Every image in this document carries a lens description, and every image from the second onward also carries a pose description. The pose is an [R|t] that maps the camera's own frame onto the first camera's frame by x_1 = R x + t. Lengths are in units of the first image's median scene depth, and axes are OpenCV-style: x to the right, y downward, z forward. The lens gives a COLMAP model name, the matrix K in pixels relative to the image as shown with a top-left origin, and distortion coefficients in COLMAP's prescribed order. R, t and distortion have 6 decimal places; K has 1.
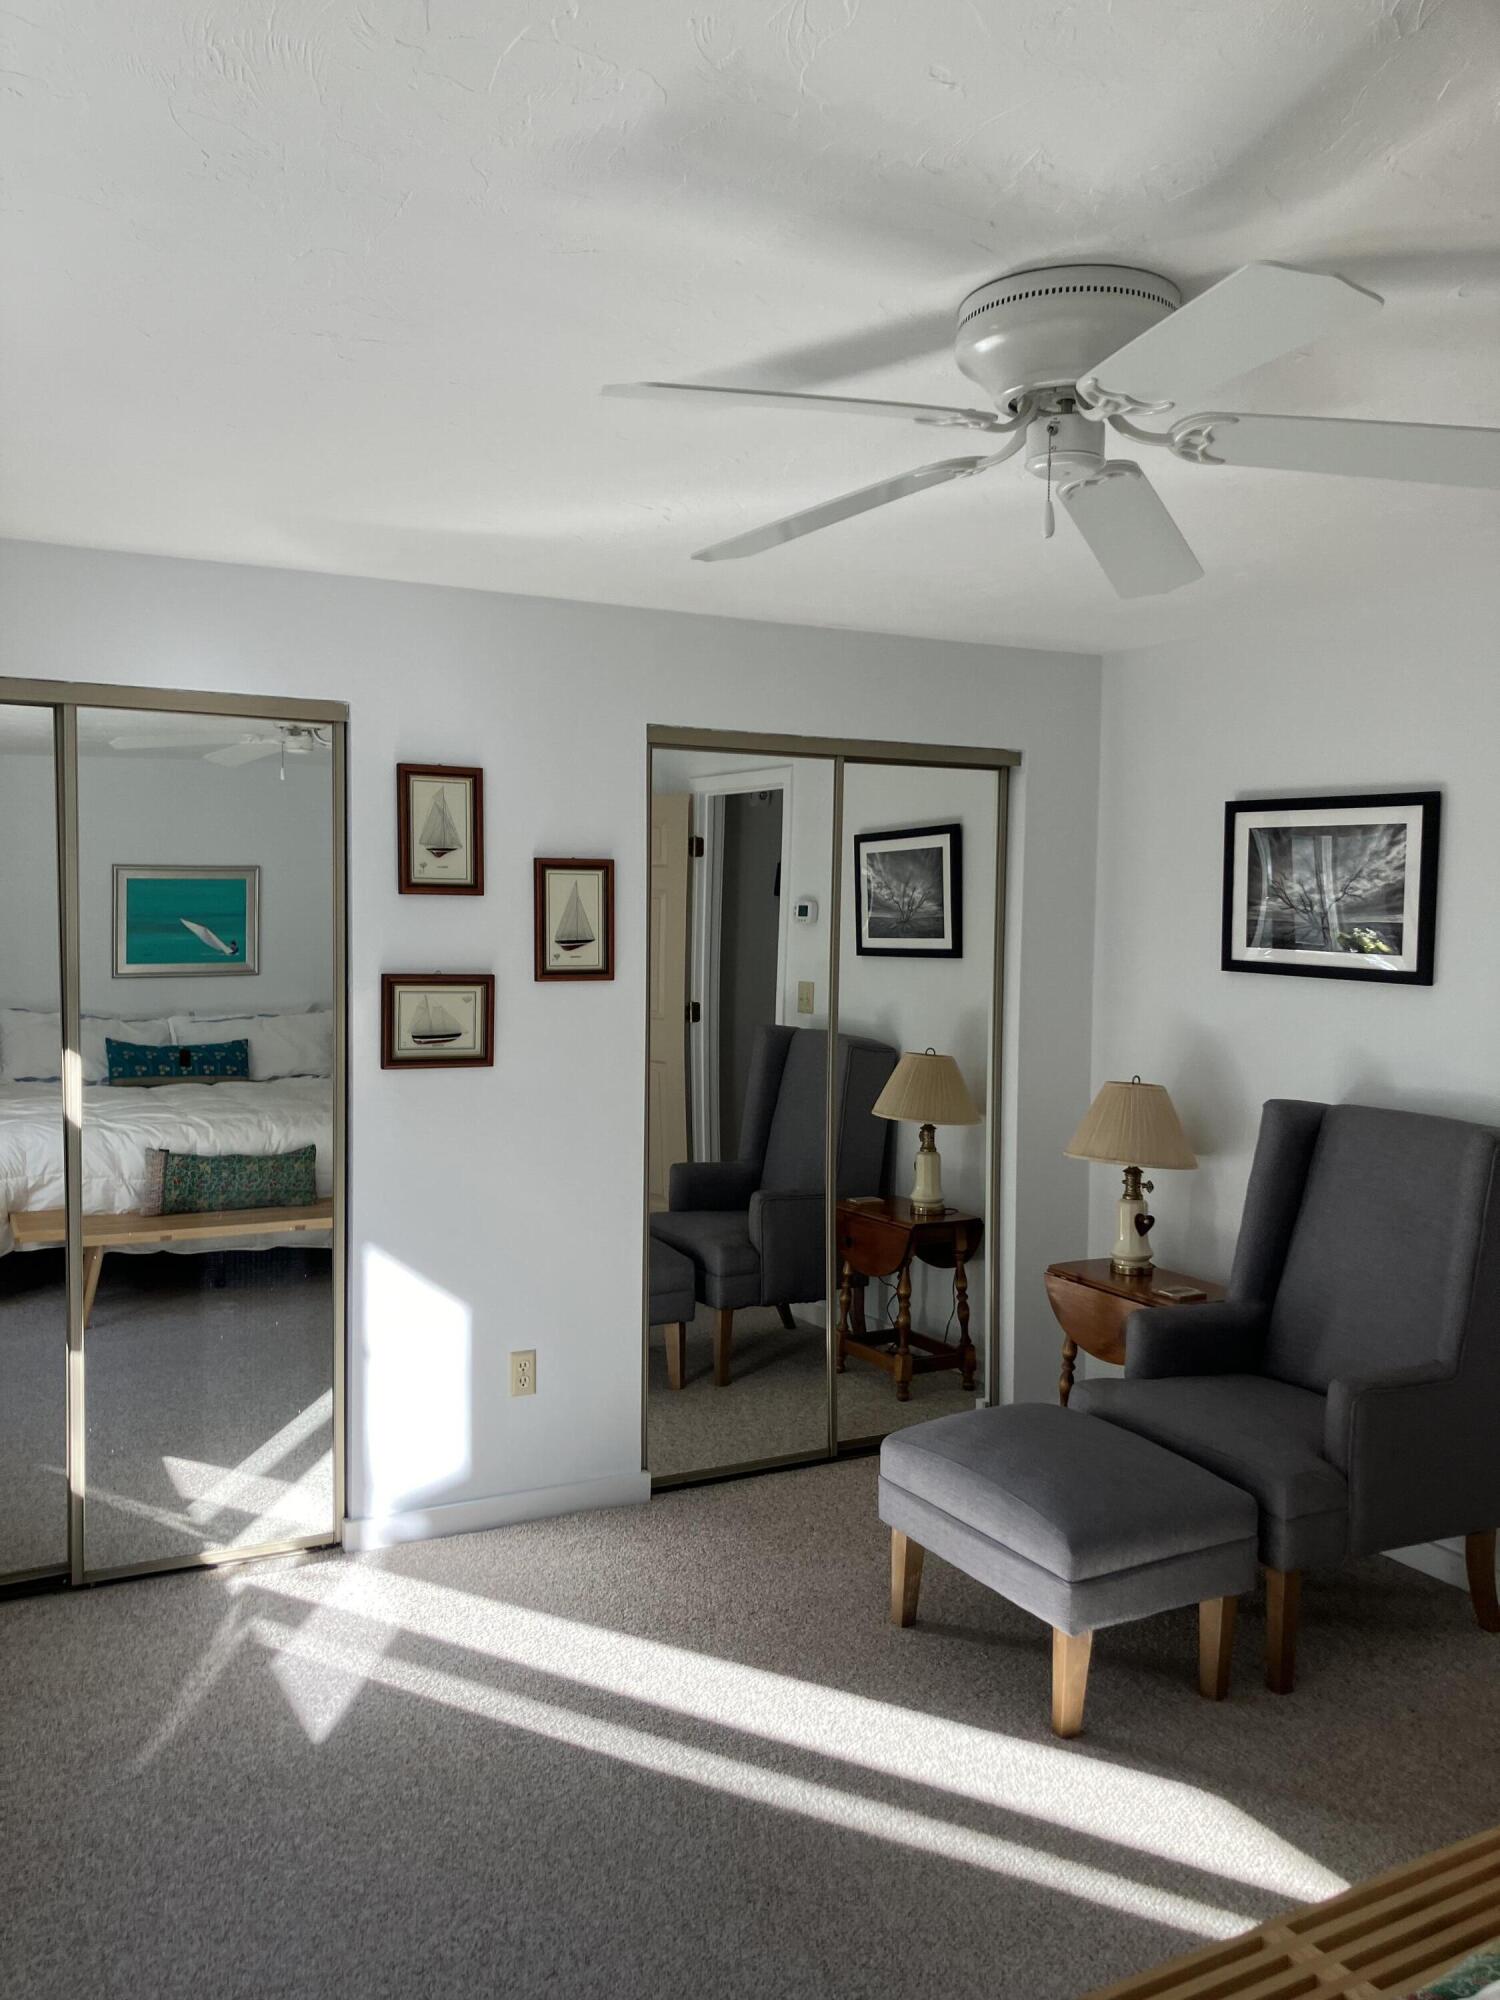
lens RADIAL K [[1610.7, 0, 779.0], [0, 1610.7, 996.1], [0, 0, 1]] dist [0.021664, -0.003473]
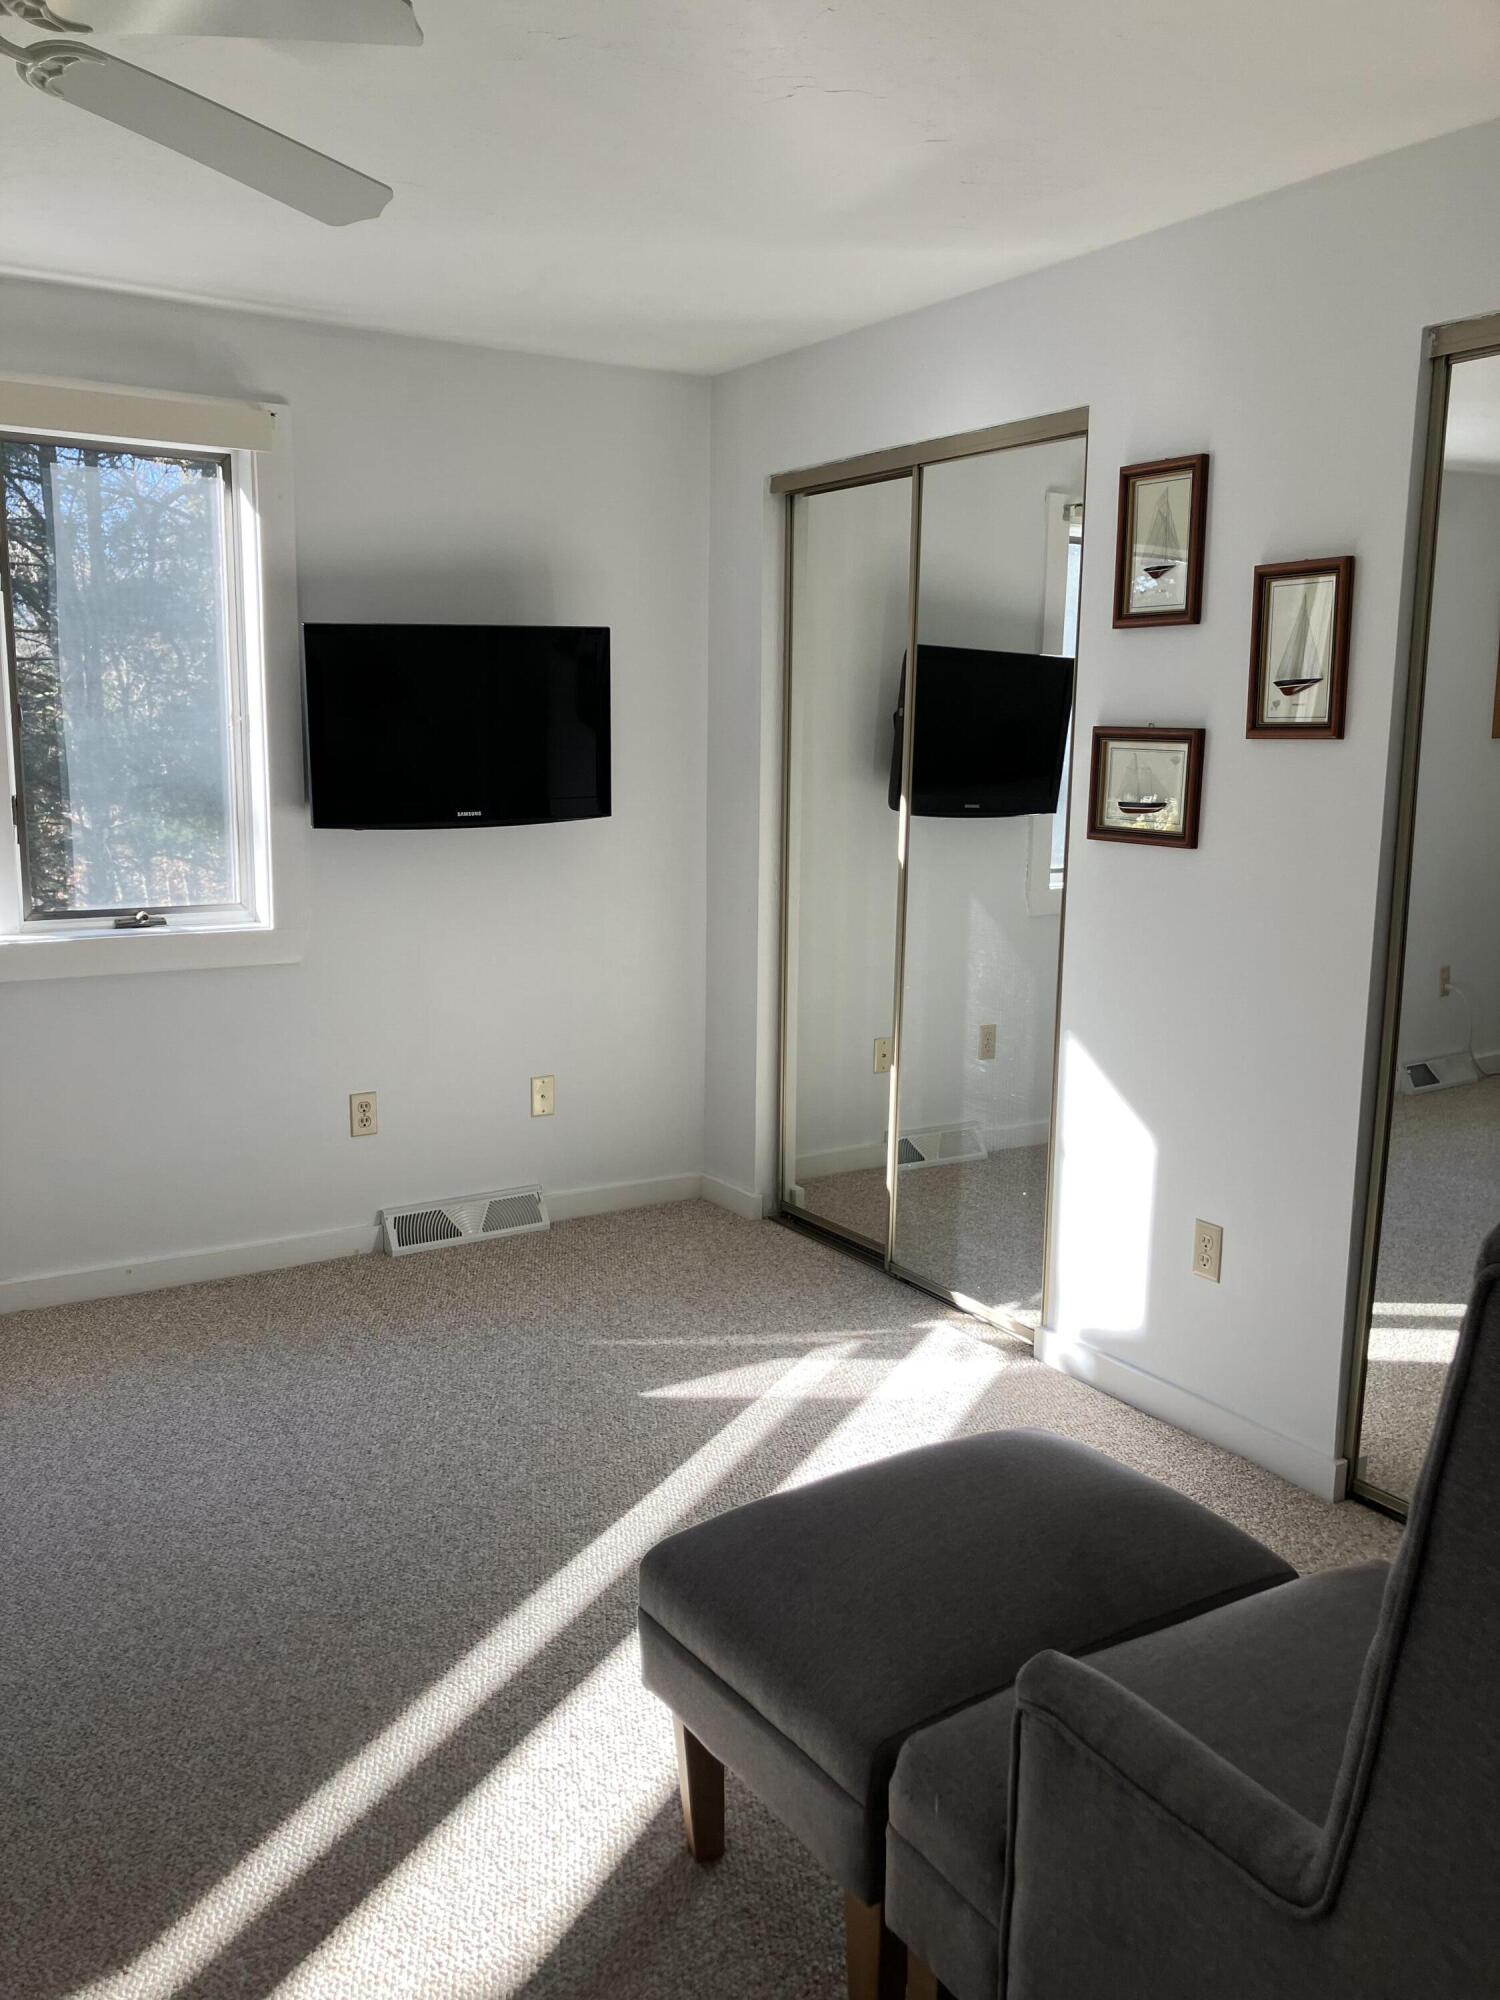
lens RADIAL K [[1640.2, 0, 744.9], [0, 1640.2, 1007.0], [0, 0, 1]] dist [0.050839, -0.102905]
pose [[0.066608, 0.157522, -0.985267, 0.611436], [-0.056881, 0.986453, 0.153866, 0.009153], [0.996157, 0.045794, 0.074666, 0.739049]]
